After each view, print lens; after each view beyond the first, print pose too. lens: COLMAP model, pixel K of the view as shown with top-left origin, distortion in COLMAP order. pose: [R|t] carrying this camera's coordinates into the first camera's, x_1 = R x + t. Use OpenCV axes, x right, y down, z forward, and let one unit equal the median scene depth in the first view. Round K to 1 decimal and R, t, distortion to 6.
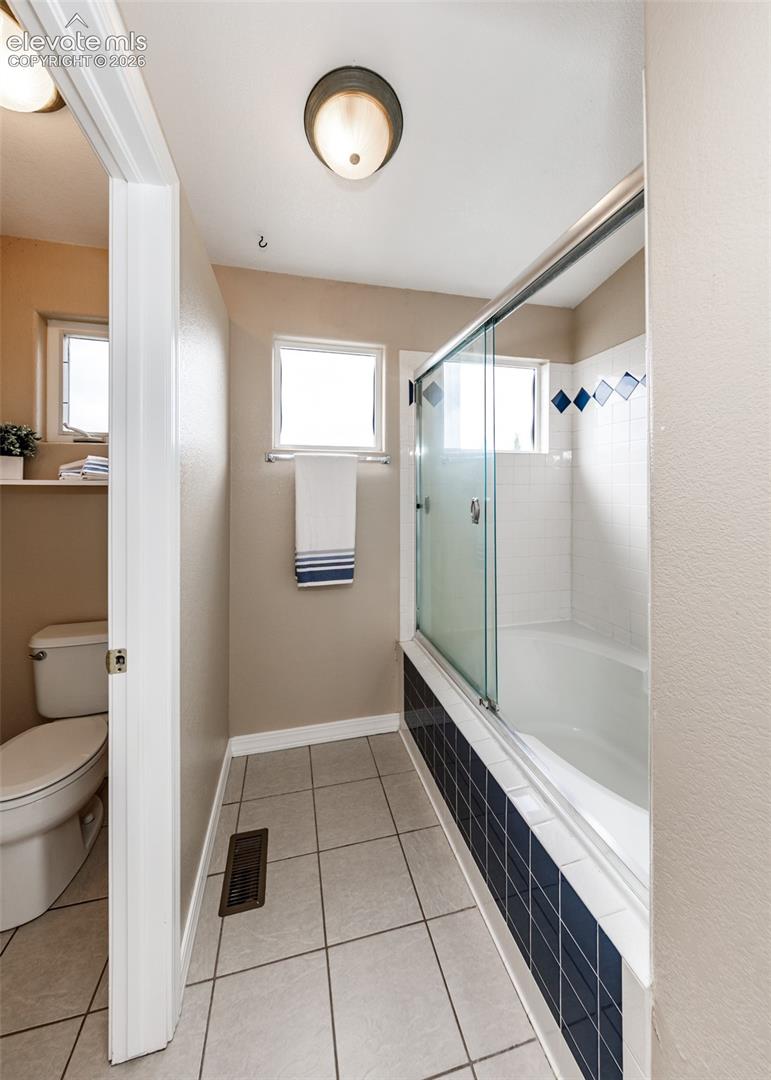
lens RADIAL K [[389.8, 0, 381.4], [0, 389.8, 479.7], [0, 0, 1]] dist [0.005486, -0.000655]
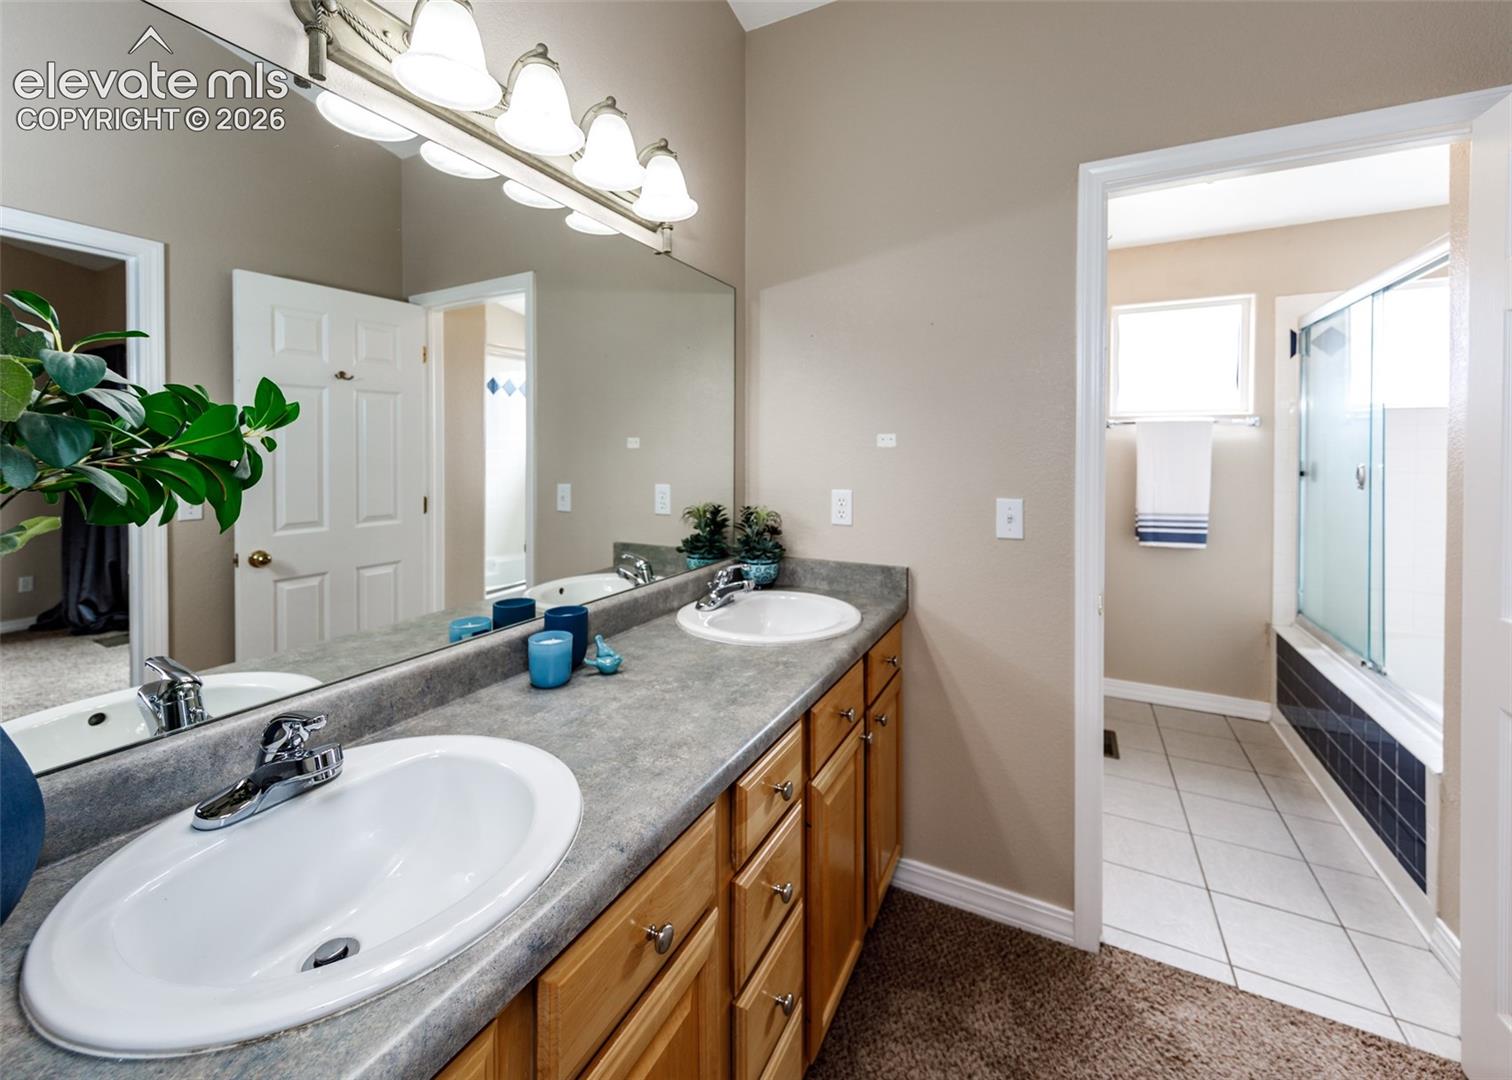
lens RADIAL K [[565.6, 0, 759.1], [0, 565.6, 455.1], [0, 0, 1]] dist [0.001659, 0.000136]
pose [[0.728582, 0.009226, -0.684897, 0.077965], [0.008690, 0.999704, 0.022711, -0.013968], [0.684904, -0.022499, 0.728286, -0.768166]]
